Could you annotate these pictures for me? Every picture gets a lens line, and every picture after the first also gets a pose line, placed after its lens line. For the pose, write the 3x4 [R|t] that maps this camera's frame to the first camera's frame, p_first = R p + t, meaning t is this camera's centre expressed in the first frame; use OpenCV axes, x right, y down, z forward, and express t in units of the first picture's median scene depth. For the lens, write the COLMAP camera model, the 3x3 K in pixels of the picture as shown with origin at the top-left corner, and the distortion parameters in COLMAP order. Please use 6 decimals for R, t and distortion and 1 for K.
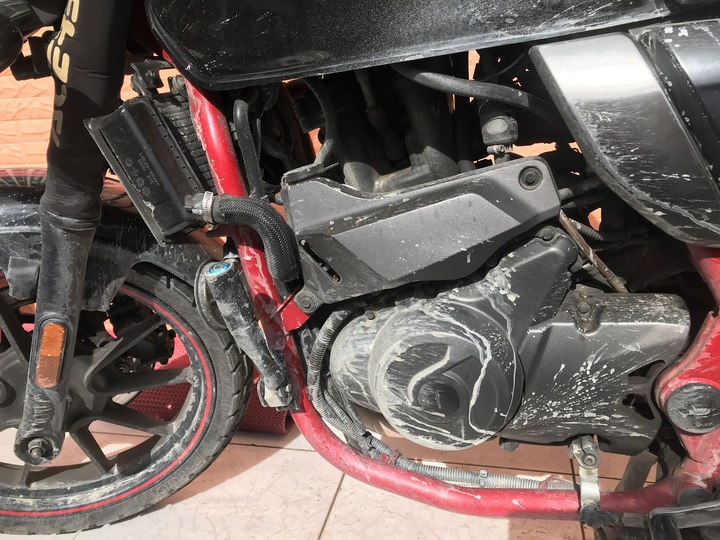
lens RADIAL K [[586.4, 0, 356.9], [0, 586.4, 269.2], [0, 0, 1]] dist [-0.005126, 0.009028]
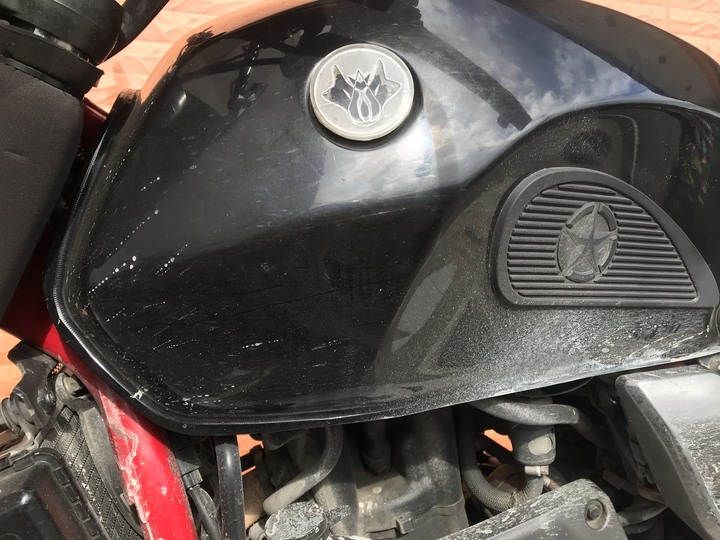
lens RADIAL K [[586.4, 0, 359.3], [0, 586.4, 274.3], [0, 0, 1]] dist [-0.005126, 0.009028]
pose [[0.863323, 0.027040, 0.503927, -0.471930], [0.077839, 0.979479, -0.185910, -0.400766], [-0.498613, 0.199726, 0.843502, 0.441196]]
